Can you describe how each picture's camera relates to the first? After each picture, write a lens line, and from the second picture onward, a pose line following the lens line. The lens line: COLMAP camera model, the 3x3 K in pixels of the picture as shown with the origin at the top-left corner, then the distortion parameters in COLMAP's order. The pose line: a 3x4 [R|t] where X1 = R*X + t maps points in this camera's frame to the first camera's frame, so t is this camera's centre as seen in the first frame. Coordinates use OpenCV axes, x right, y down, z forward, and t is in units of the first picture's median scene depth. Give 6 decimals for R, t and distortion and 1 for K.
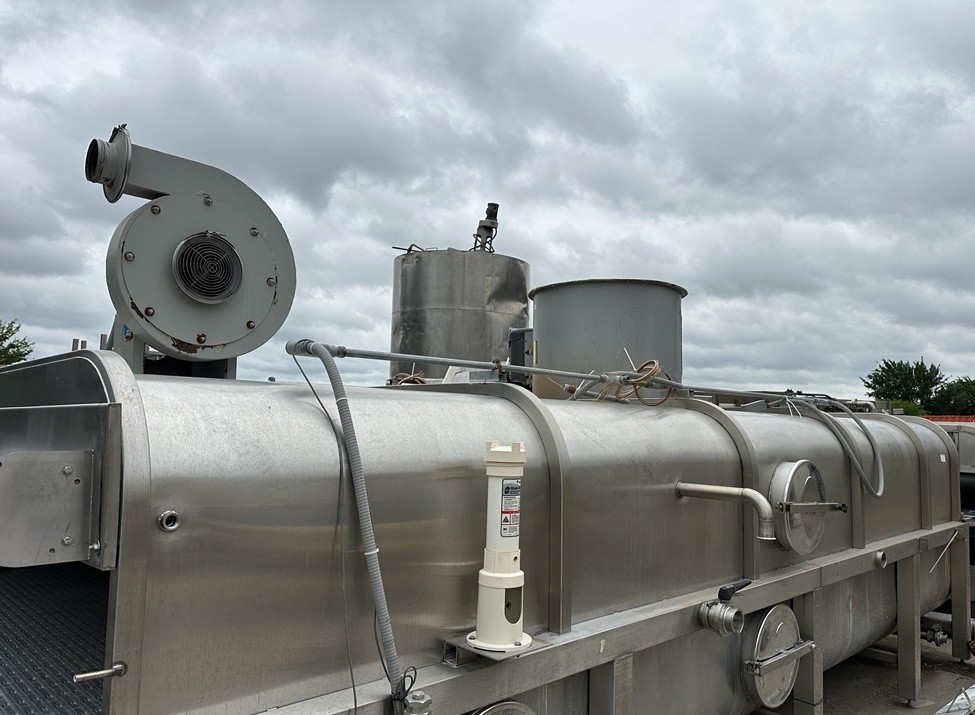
lens RADIAL K [[697.8, 0, 487.6], [0, 697.8, 386.3], [0, 0, 1]] dist [0.148735, -0.253461]
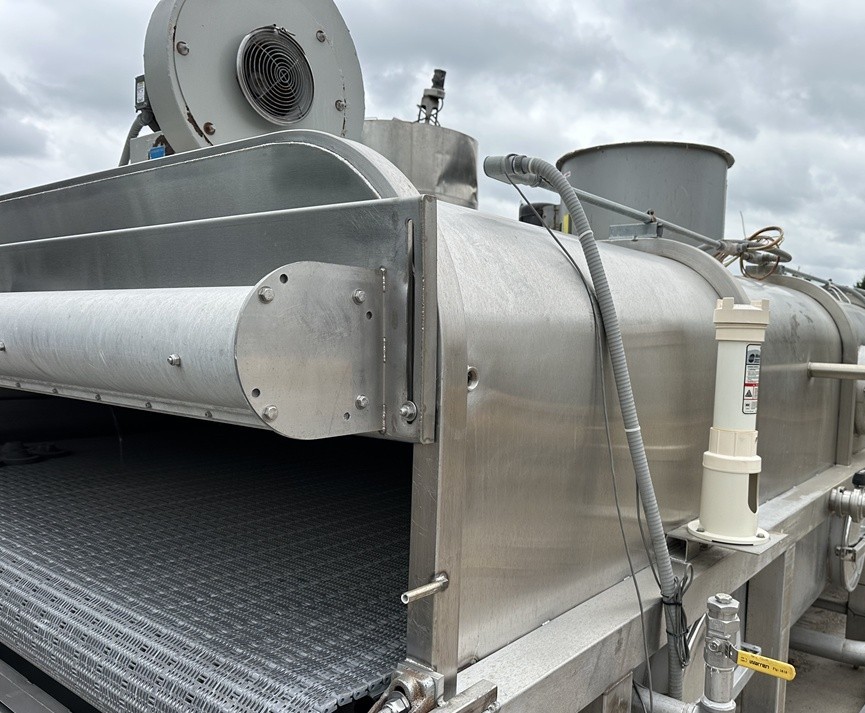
lens RADIAL K [[690.2, 0, 432.6], [0, 690.2, 392.3], [0, 0, 1]] dist [0.111497, -0.181388]
pose [[0.987055, 0.001324, 0.160378, -0.353578], [-0.022945, 0.990845, 0.133039, 0.066585], [-0.158733, -0.134996, 0.978049, 0.194322]]
